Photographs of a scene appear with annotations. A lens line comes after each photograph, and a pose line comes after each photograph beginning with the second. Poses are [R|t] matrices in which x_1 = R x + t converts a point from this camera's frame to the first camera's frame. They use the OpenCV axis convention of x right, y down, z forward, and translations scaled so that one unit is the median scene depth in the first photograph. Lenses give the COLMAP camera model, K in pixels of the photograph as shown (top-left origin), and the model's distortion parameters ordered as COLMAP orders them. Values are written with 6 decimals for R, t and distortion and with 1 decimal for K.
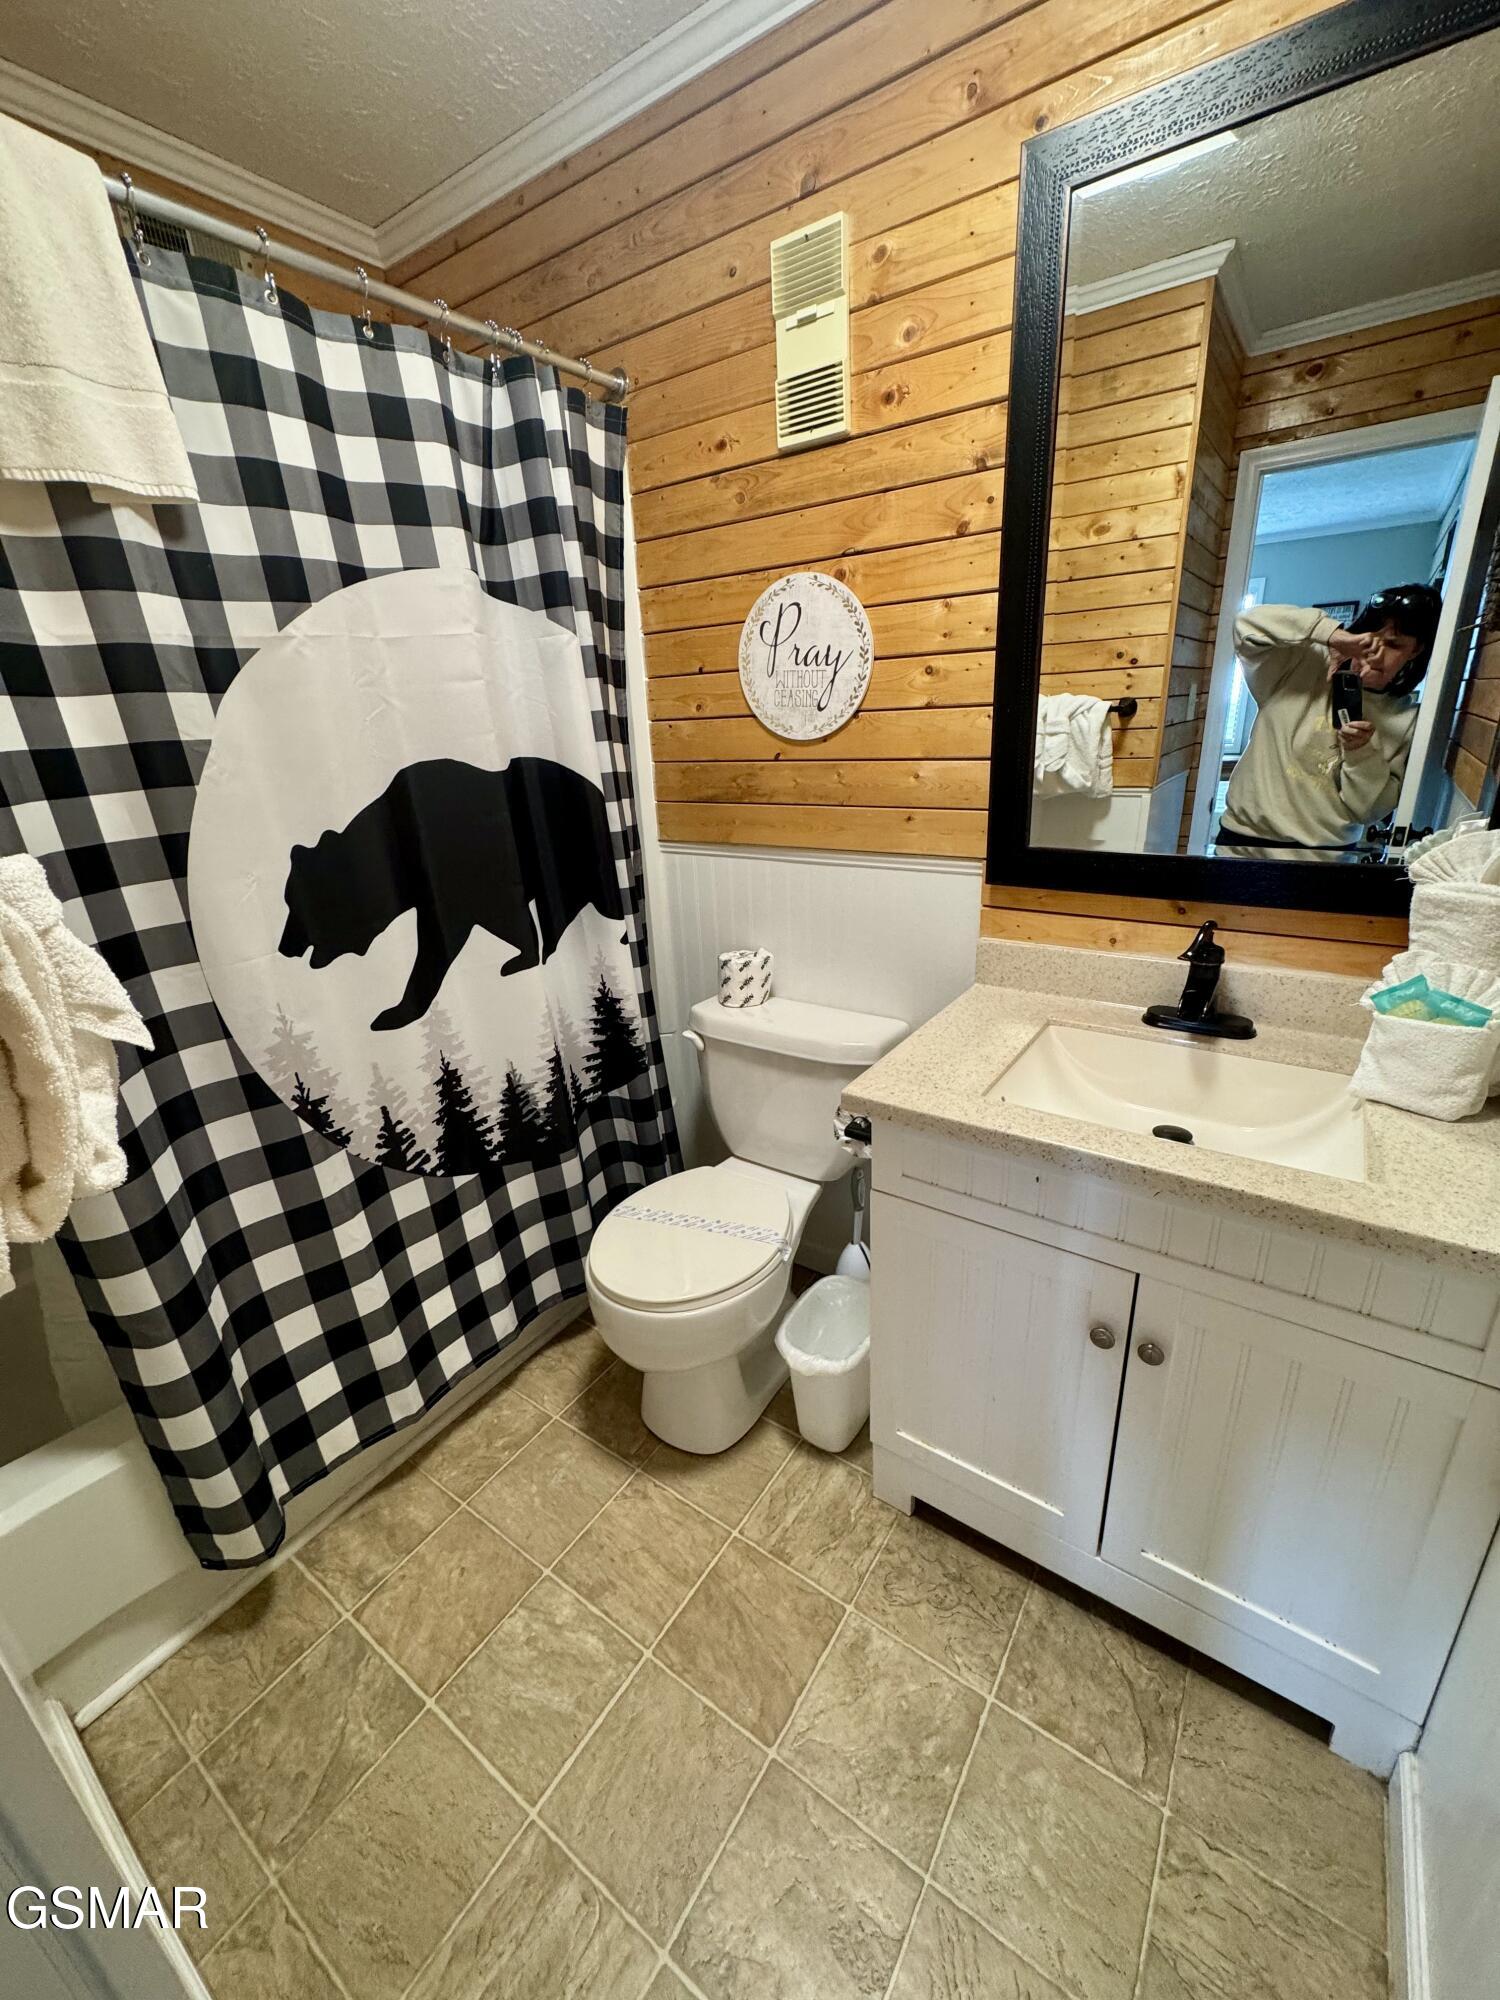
lens RADIAL K [[799.1, 0, 750.9], [0, 799.1, 997.2], [0, 0, 1]] dist [-0.002827, 0.000362]
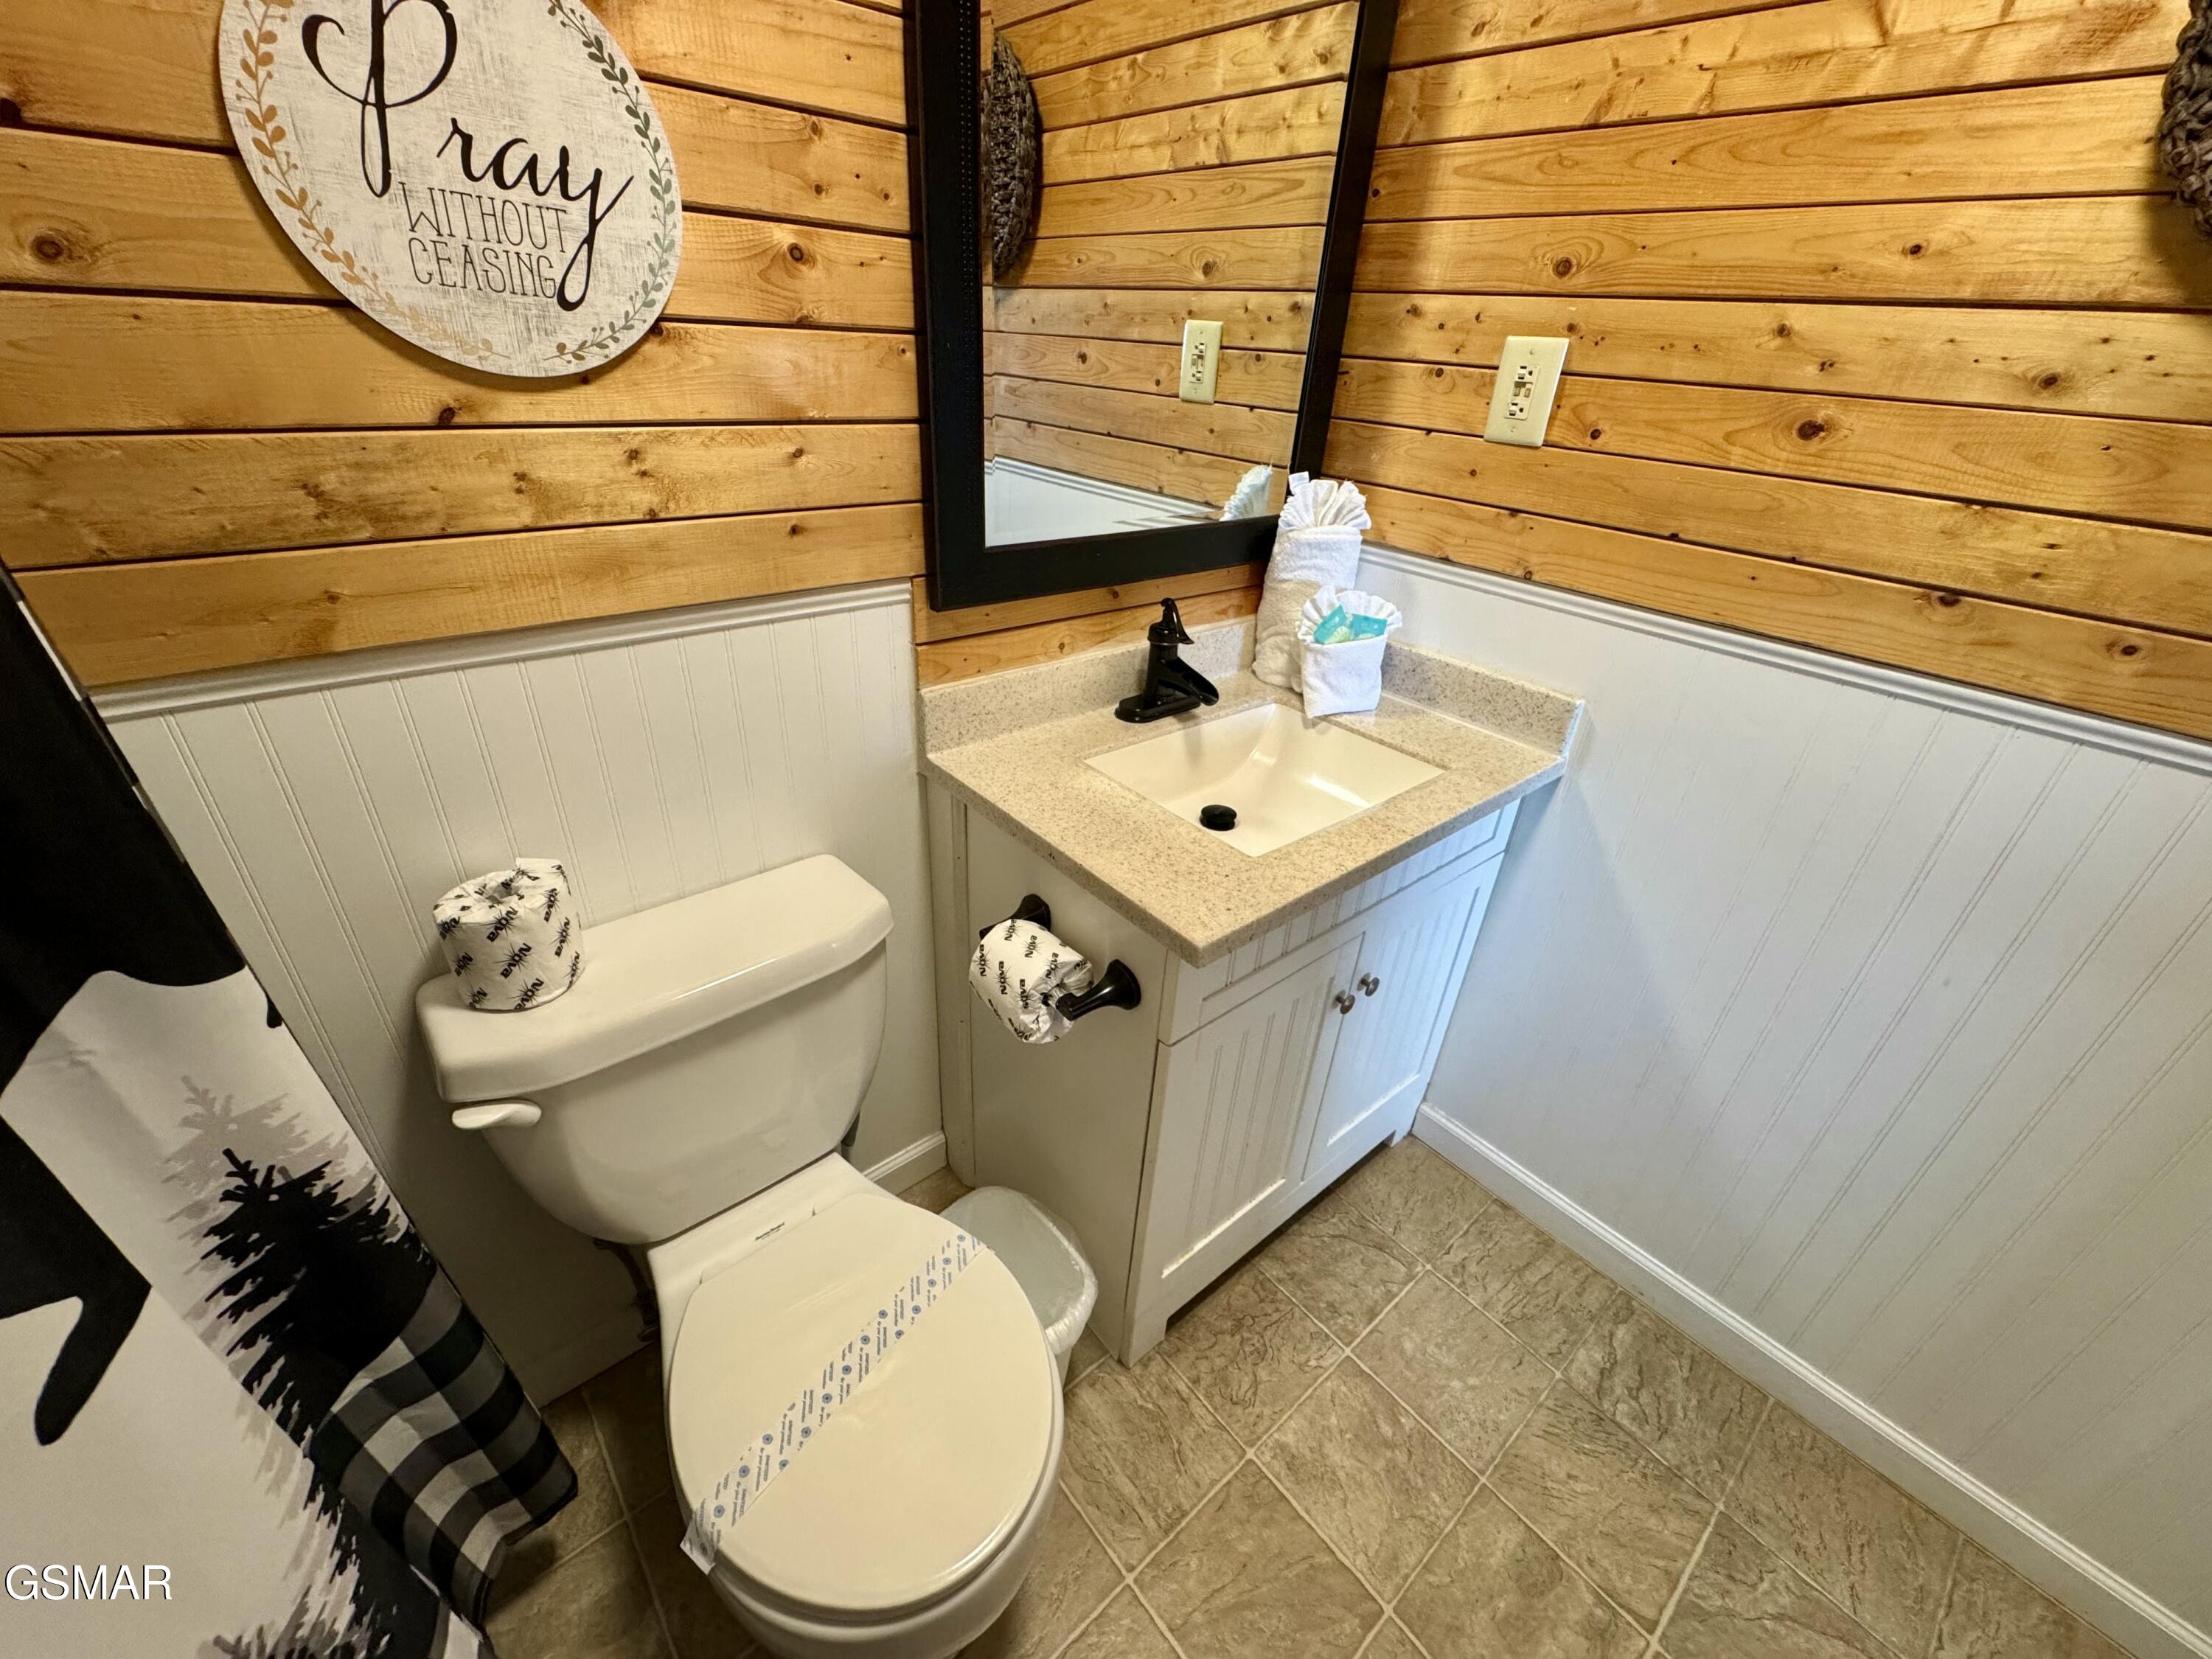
lens RADIAL K [[883.8, 0, 1100.5], [0, 883.8, 829.4], [0, 0, 1]] dist [-0.002827, 0.000362]
pose [[0.253043, -0.420123, 0.871473, -0.400673], [0.264097, 0.896574, 0.355540, -0.200825], [-0.930711, 0.140186, 0.337825, 0.615658]]
